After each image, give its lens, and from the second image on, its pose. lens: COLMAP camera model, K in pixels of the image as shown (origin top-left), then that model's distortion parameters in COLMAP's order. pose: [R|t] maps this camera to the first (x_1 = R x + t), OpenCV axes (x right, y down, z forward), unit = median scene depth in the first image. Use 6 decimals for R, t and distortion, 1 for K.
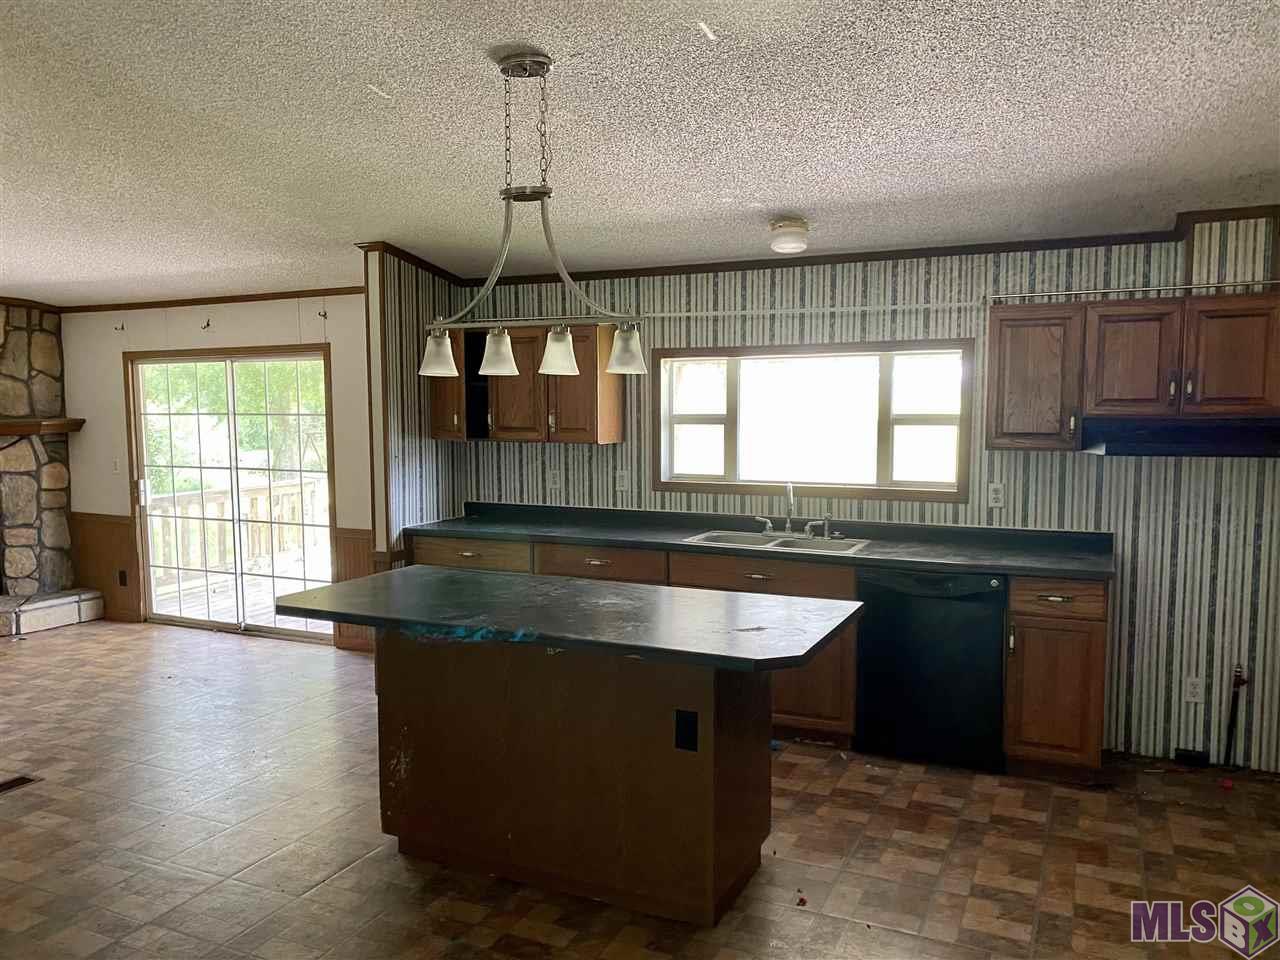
lens RADIAL K [[974.8, 0, 640.0], [0, 974.8, 480.0], [0, 0, 1]] dist [0.083160, -0.116055]
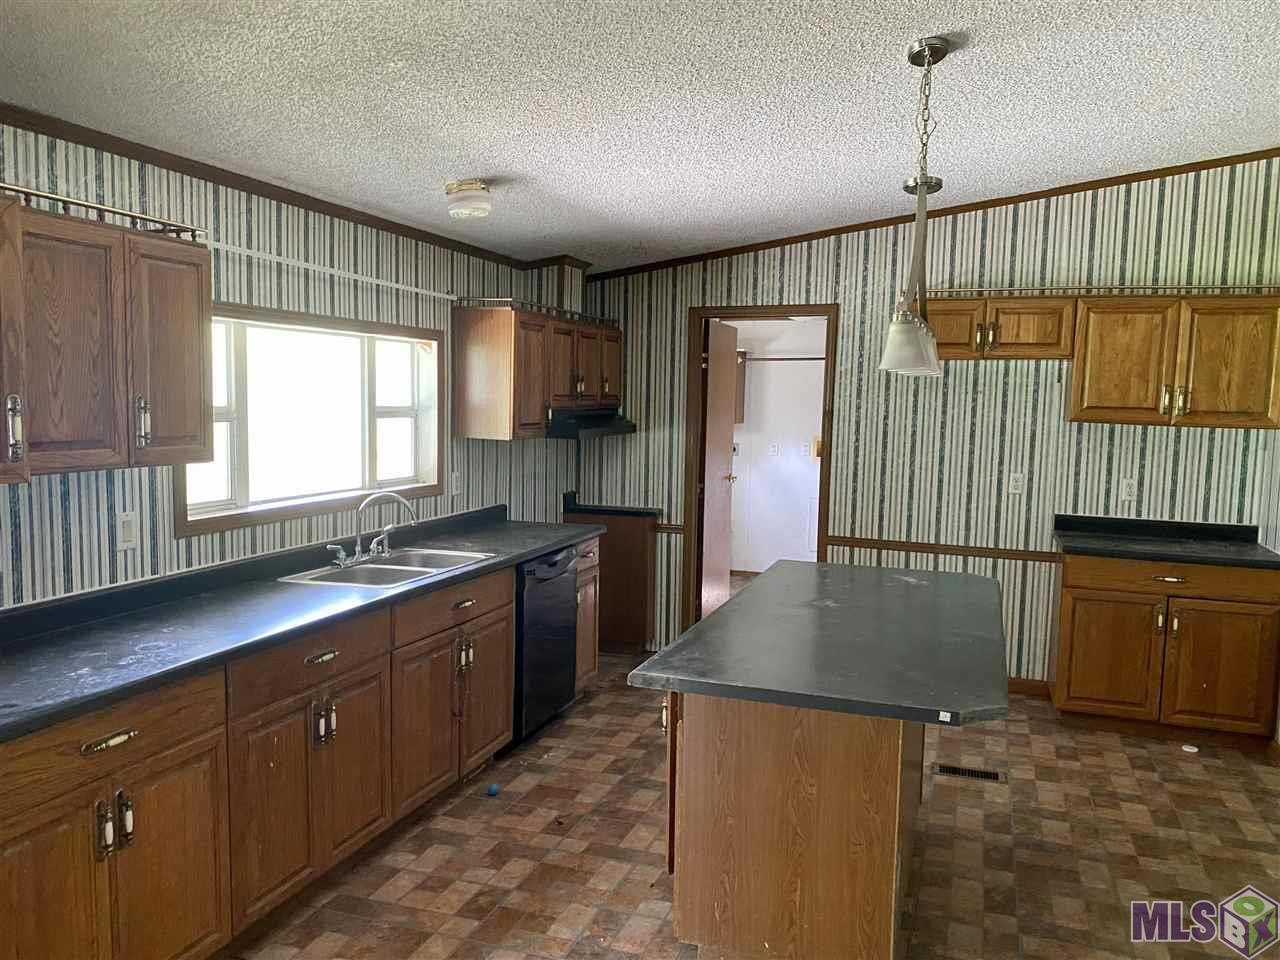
lens RADIAL K [[988.3, 0, 641.9], [0, 988.3, 487.0], [0, 0, 1]] dist [0.121177, -0.232399]
pose [[-0.107758, -0.096800, 0.989453, -0.435269], [0.045859, 0.993705, 0.102210, -0.049062], [-0.993119, 0.056389, -0.102640, 0.558636]]
